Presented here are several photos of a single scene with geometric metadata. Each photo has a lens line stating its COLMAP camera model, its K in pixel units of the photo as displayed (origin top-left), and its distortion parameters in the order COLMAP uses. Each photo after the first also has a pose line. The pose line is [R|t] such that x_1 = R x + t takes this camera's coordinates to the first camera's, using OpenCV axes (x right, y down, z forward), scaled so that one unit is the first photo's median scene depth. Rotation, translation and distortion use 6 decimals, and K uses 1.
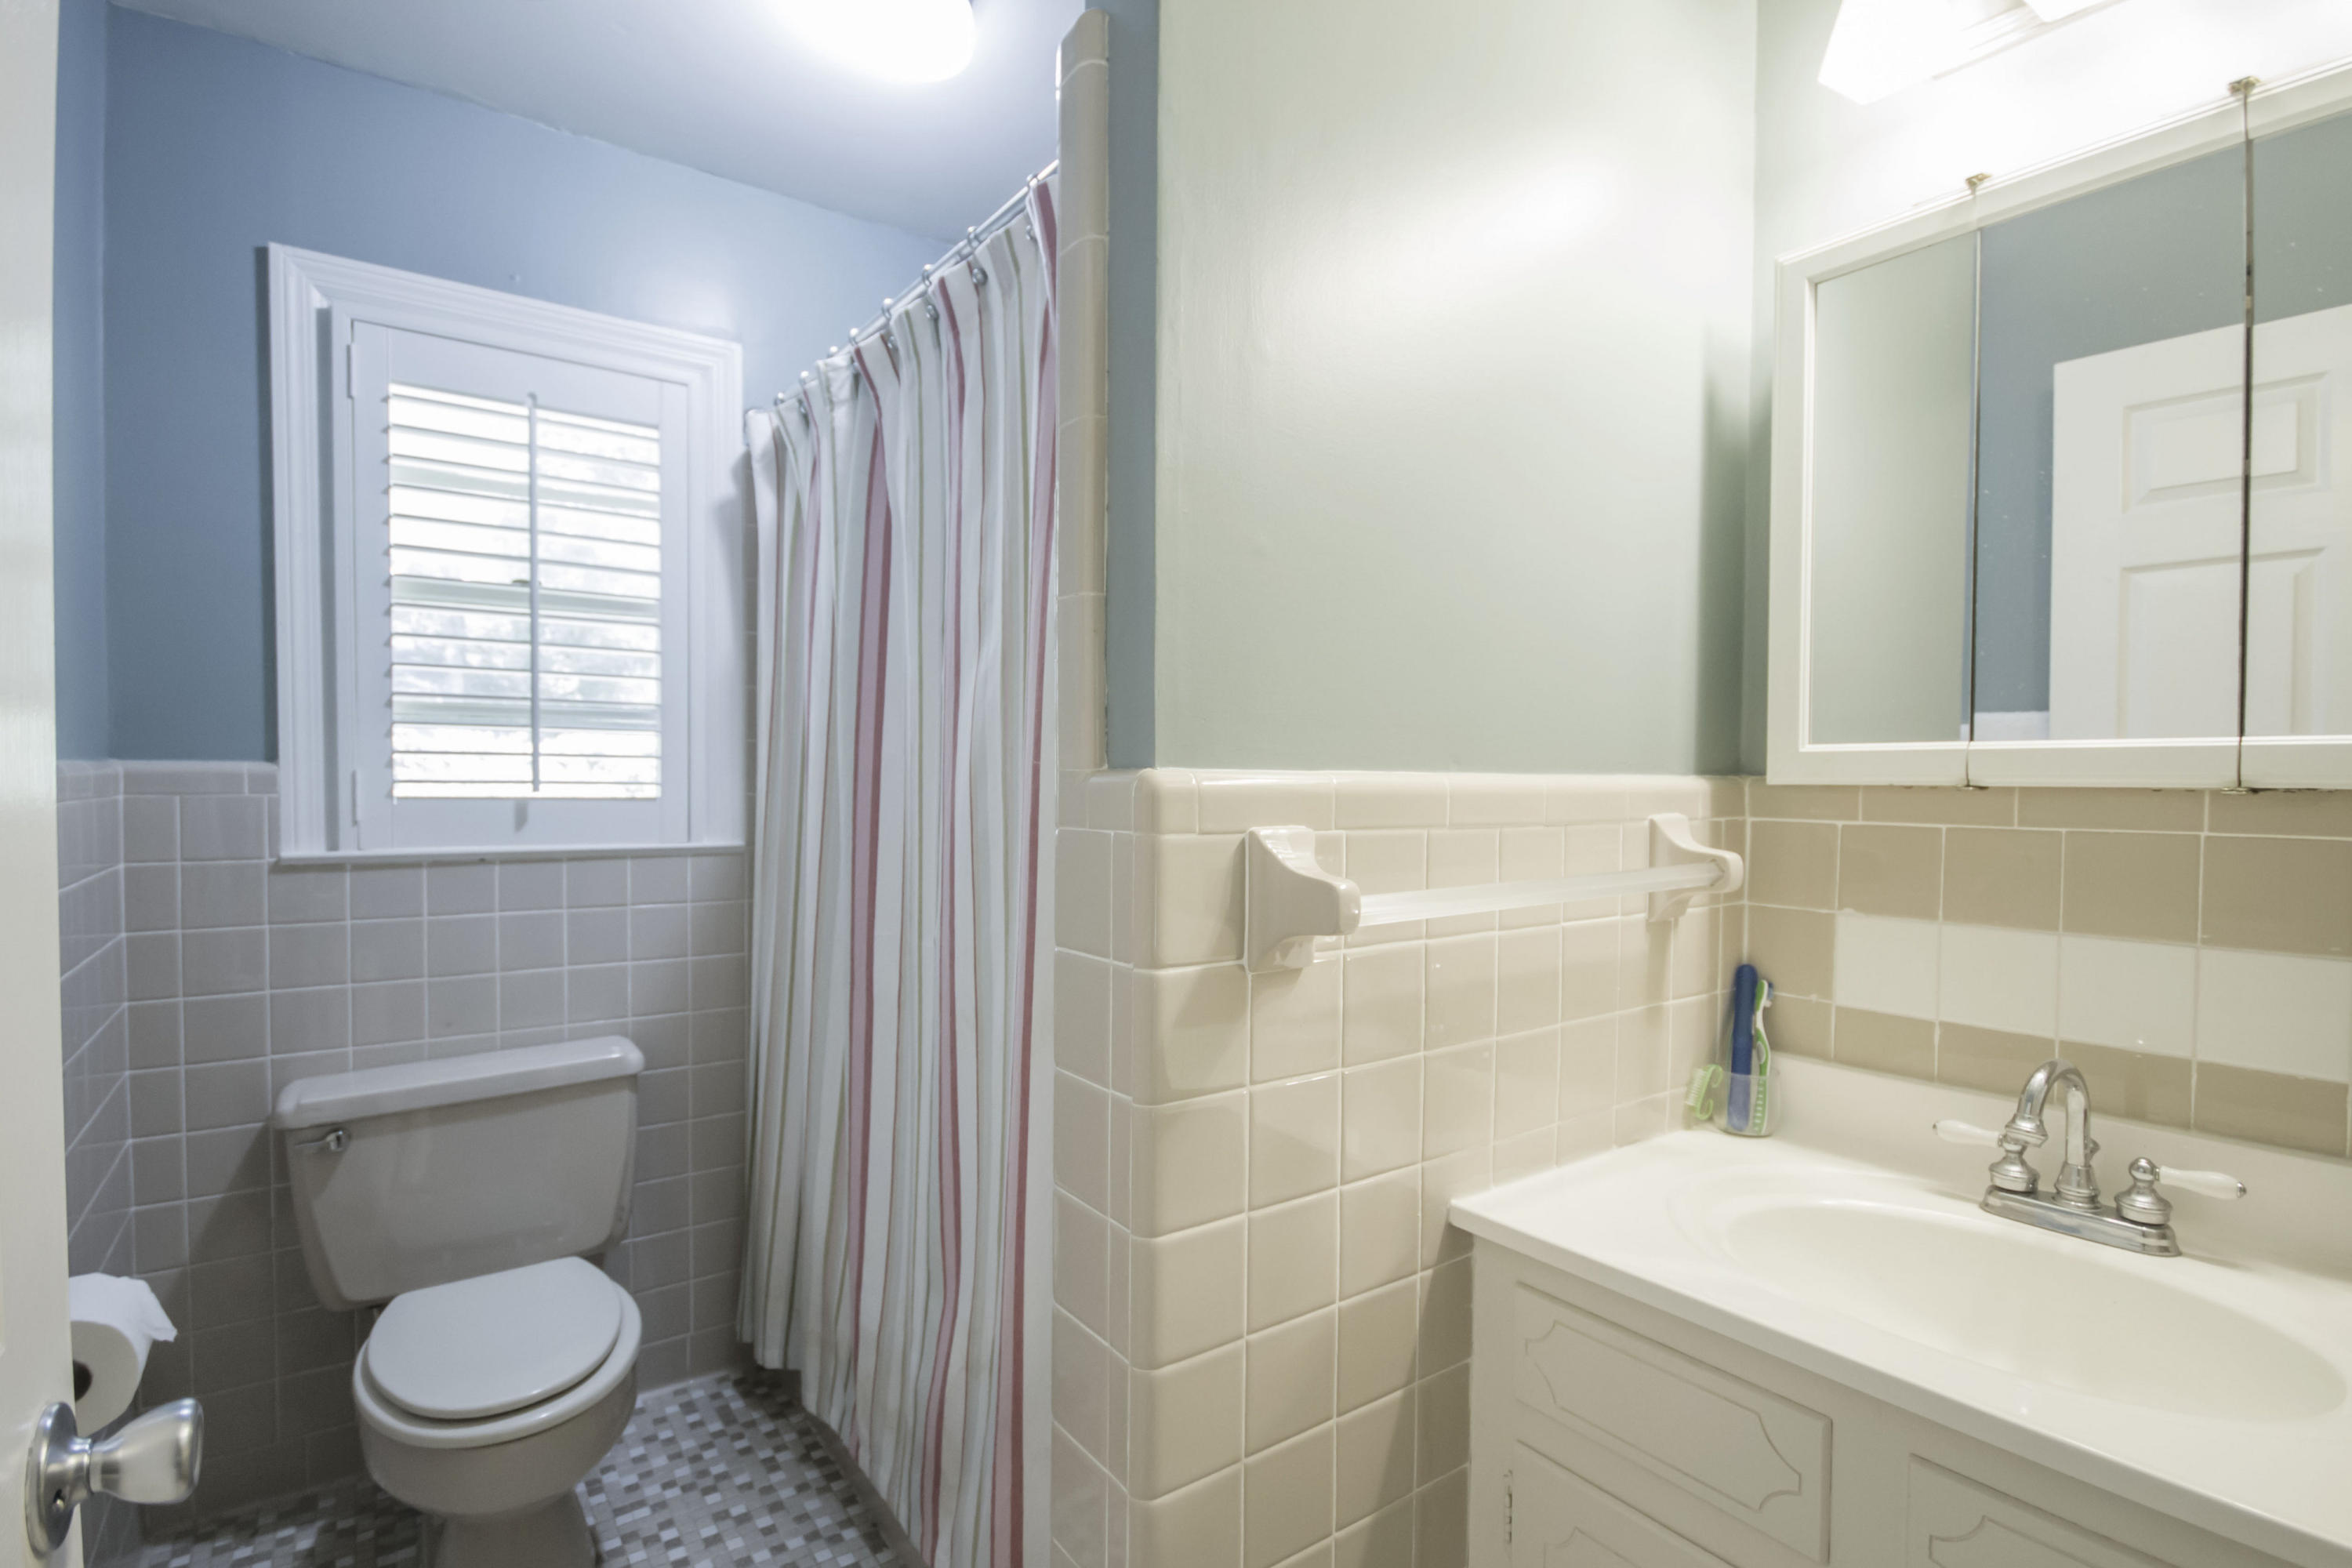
lens RADIAL K [[1134.4, 0, 1193.1], [0, 1134.4, 790.7], [0, 0, 1]] dist [-0.006572, -0.000458]
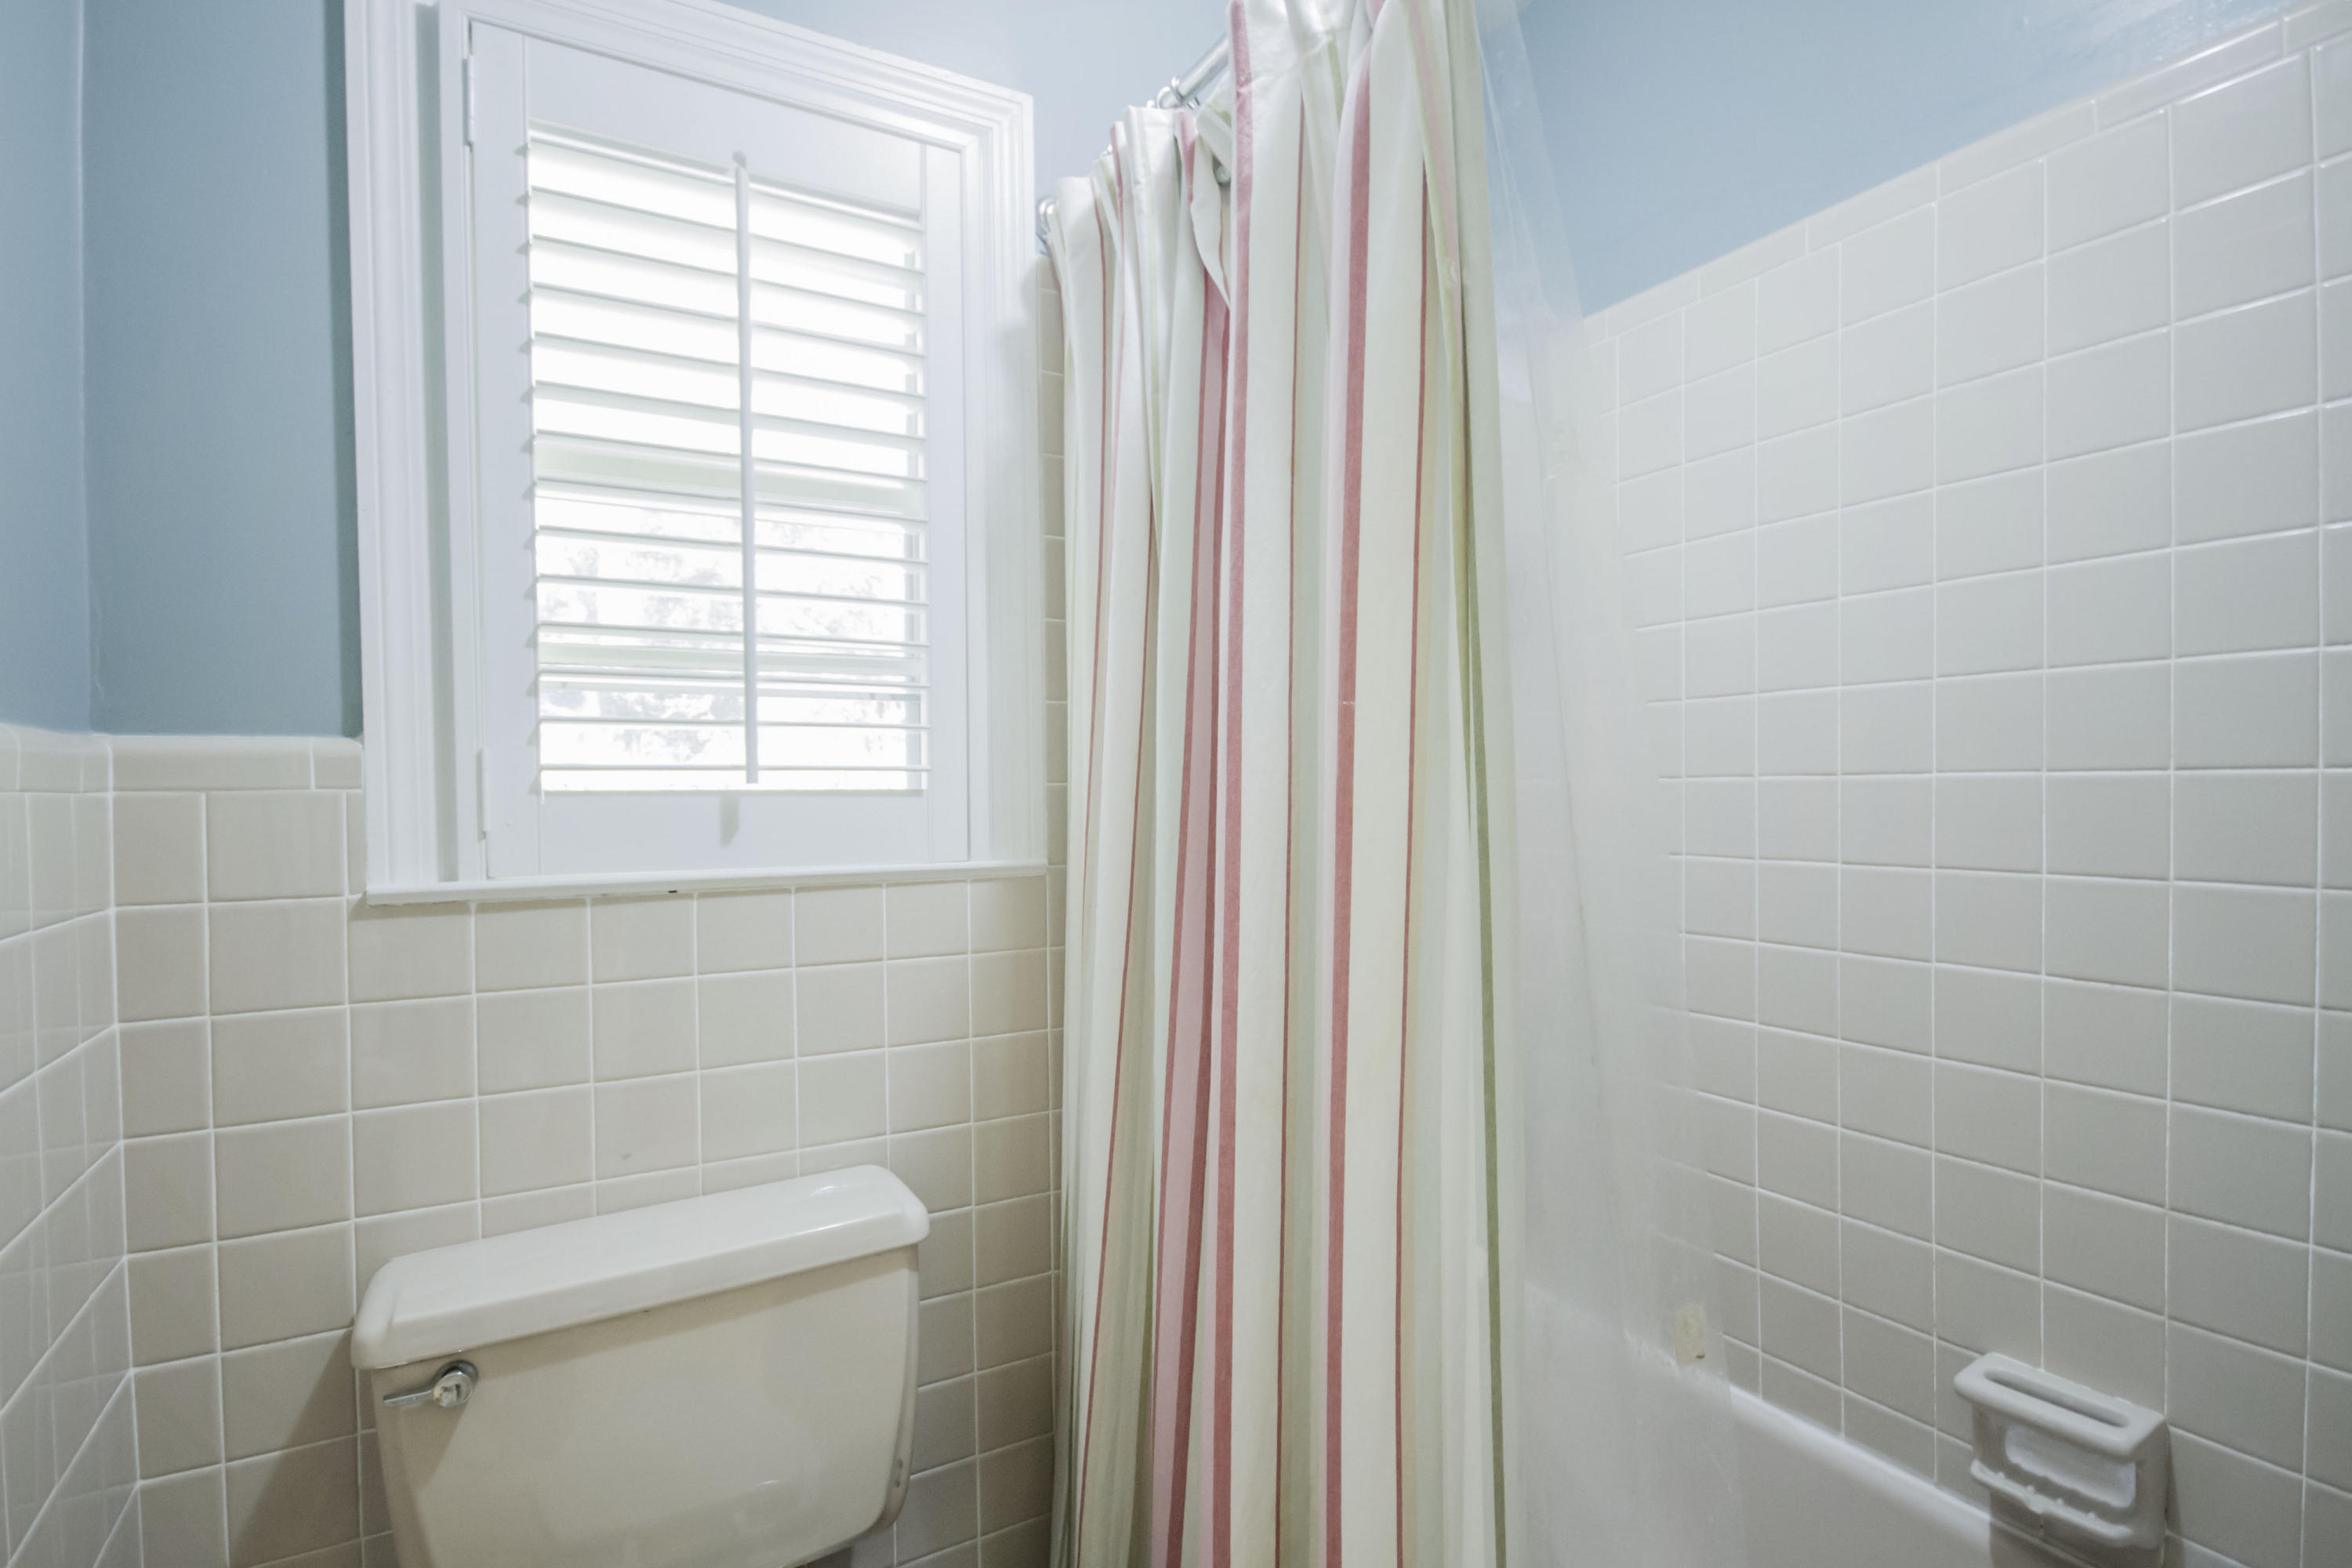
lens RADIAL K [[1154.7, 0, 1177.7], [0, 1154.7, 785.3], [0, 0, 1]] dist [-0.002021, -0.000399]
pose [[0.993450, -0.020969, -0.112325, -0.277716], [0.019080, 0.999658, -0.017871, 0.018720], [0.112661, 0.015610, 0.993511, 0.394471]]
